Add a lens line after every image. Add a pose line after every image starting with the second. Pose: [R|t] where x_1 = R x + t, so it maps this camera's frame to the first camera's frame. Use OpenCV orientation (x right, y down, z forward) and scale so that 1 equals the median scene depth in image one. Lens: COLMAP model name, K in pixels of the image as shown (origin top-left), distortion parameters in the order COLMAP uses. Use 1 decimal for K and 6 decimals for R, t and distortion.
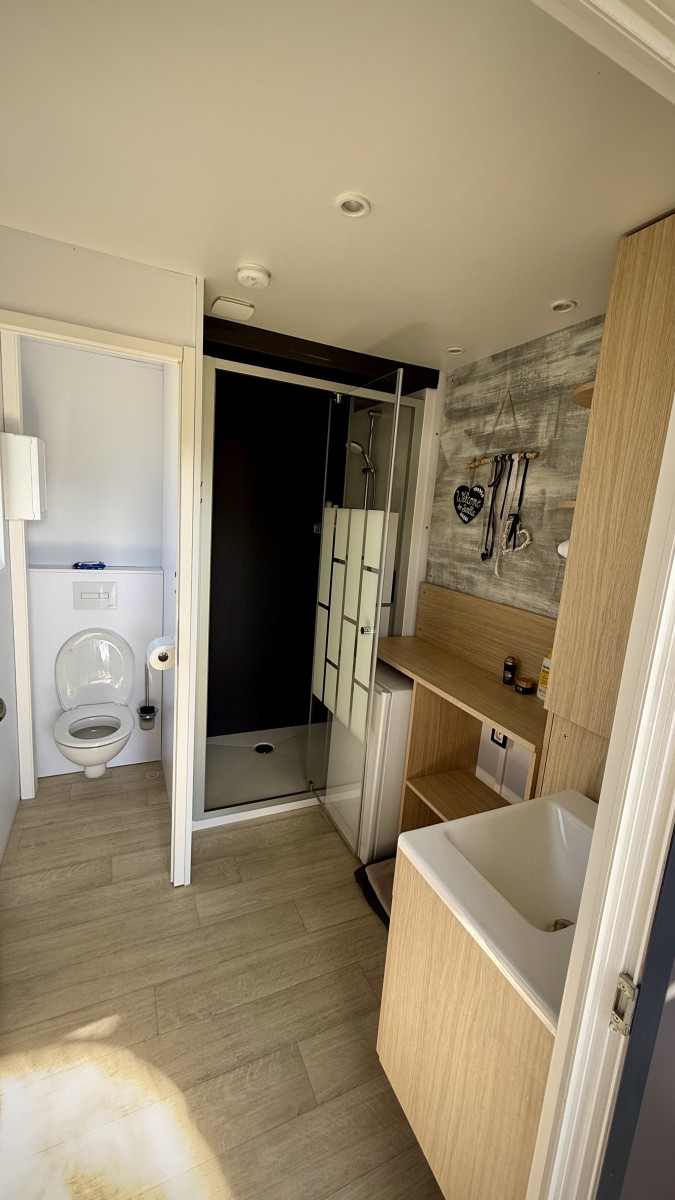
lens RADIAL K [[472.5, 0, 339.0], [0, 472.5, 600.0], [0, 0, 1]] dist [-0.000373, 0.000617]
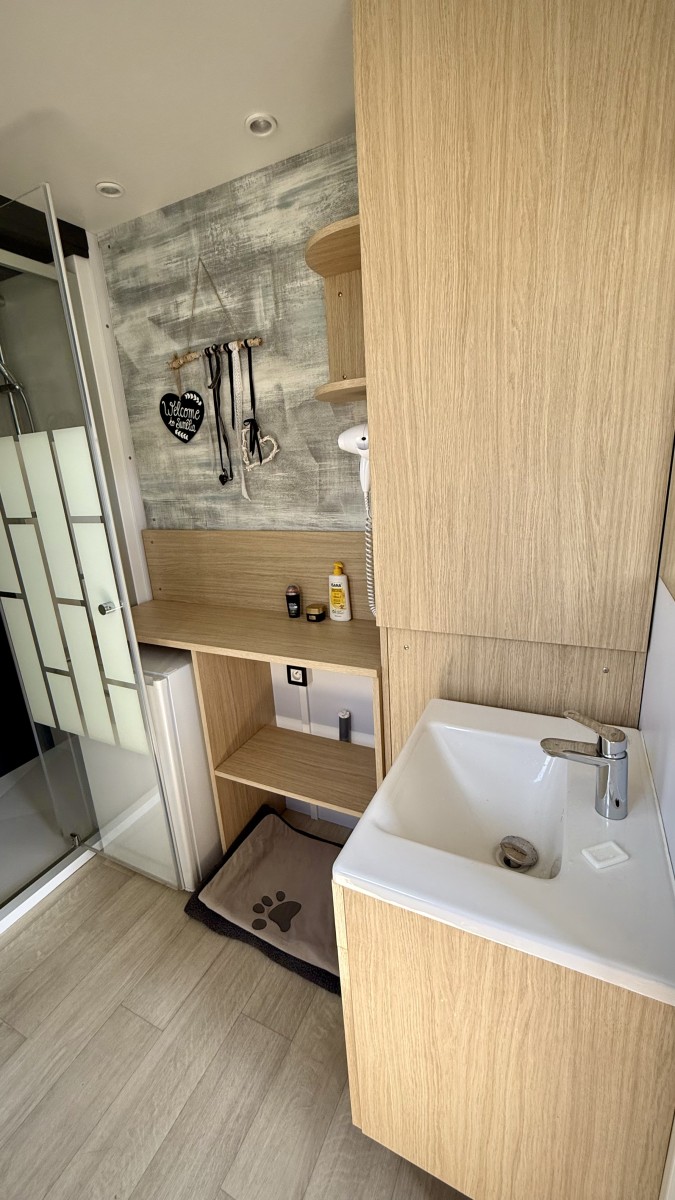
lens RADIAL K [[472.5, 0, 333.5], [0, 472.5, 597.5], [0, 0, 1]] dist [-0.000373, 0.000617]
pose [[0.769683, -0.290768, 0.568368, -0.074401], [0.231118, 0.956783, 0.176496, 0.004040], [-0.595124, -0.004486, 0.803621, 0.238601]]
